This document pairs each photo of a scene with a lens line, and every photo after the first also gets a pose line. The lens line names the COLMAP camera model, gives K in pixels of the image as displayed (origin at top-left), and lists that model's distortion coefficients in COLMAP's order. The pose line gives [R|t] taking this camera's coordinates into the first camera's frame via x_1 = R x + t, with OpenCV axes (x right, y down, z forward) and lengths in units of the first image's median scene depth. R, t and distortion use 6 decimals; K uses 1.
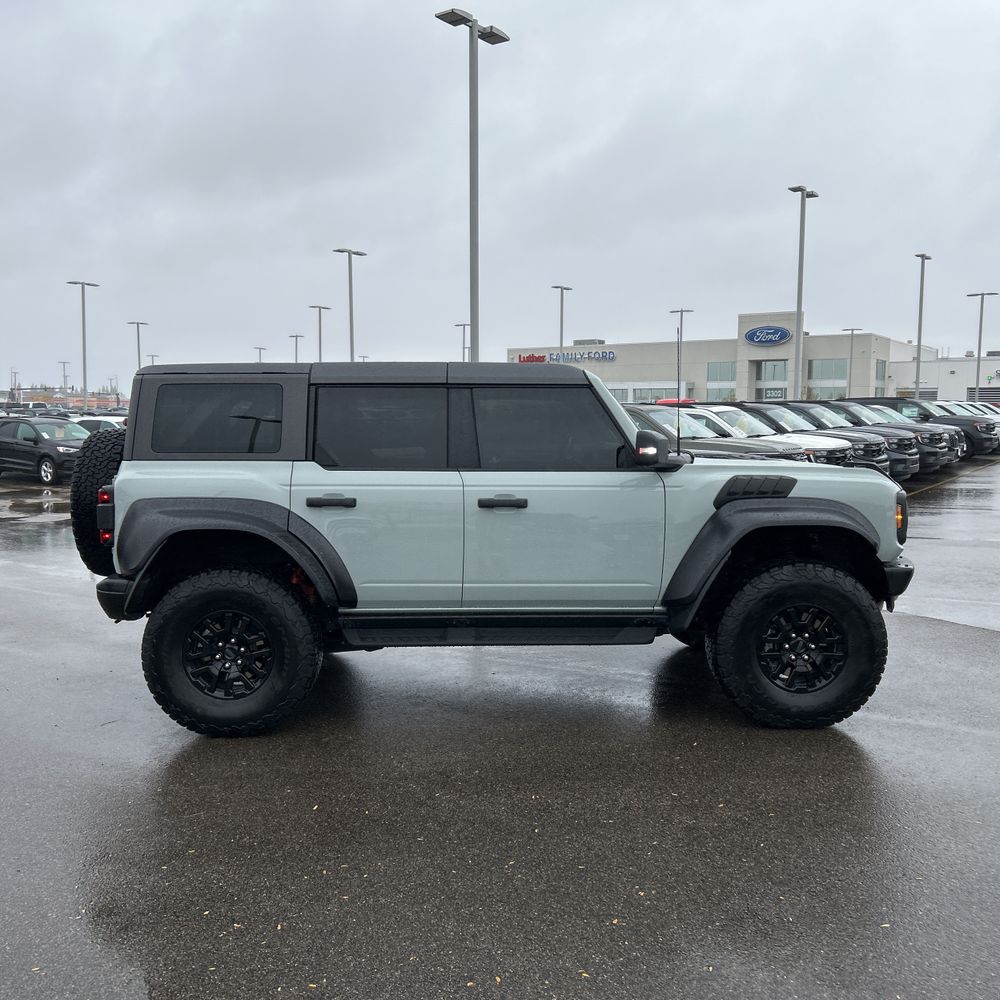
lens RADIAL K [[1005.9, 0, 487.6], [0, 1005.9, 494.6], [0, 0, 1]] dist [0.027681, 0.000000]
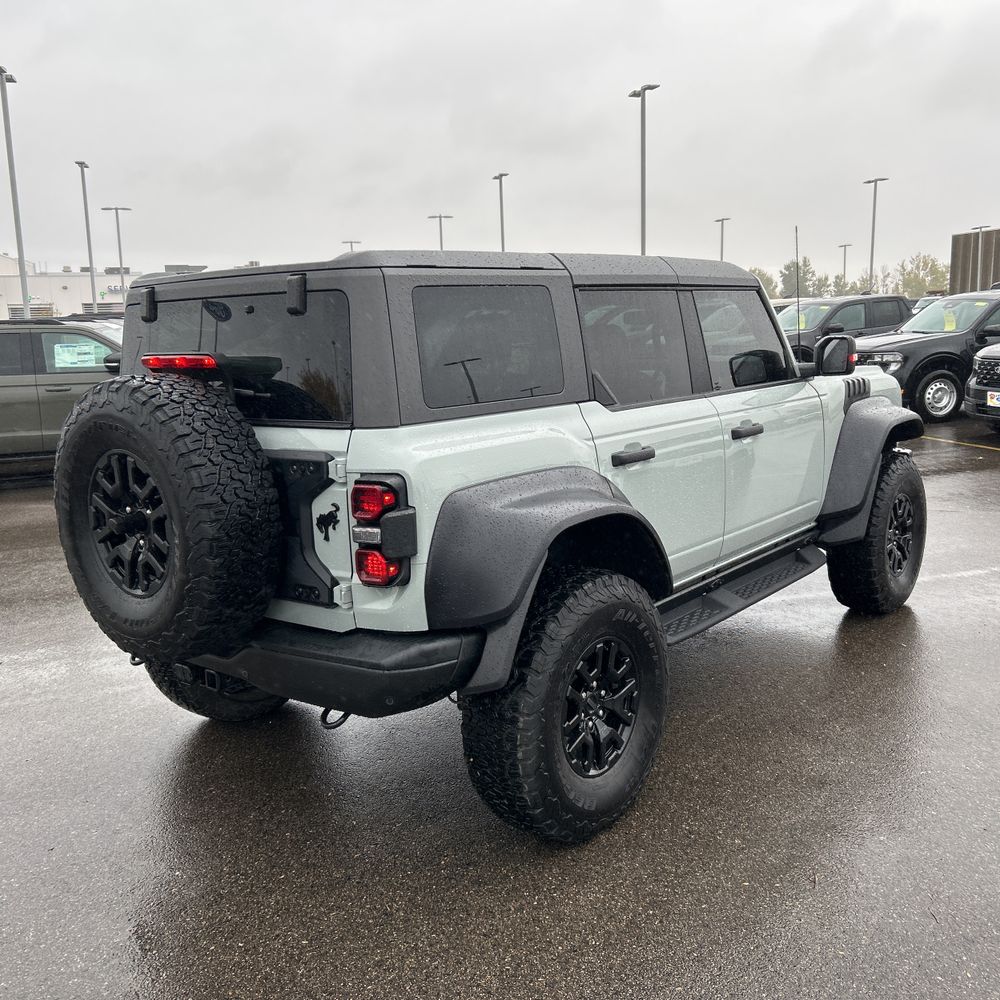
lens RADIAL K [[1005.9, 0, 512.7], [0, 1005.9, 488.5], [0, 0, 1]] dist [0.027681, 0.000000]
pose [[0.633272, -0.149120, 0.759427, -0.739348], [0.091973, 0.988809, 0.117466, -0.059203], [-0.768445, -0.004541, 0.639900, 0.608308]]
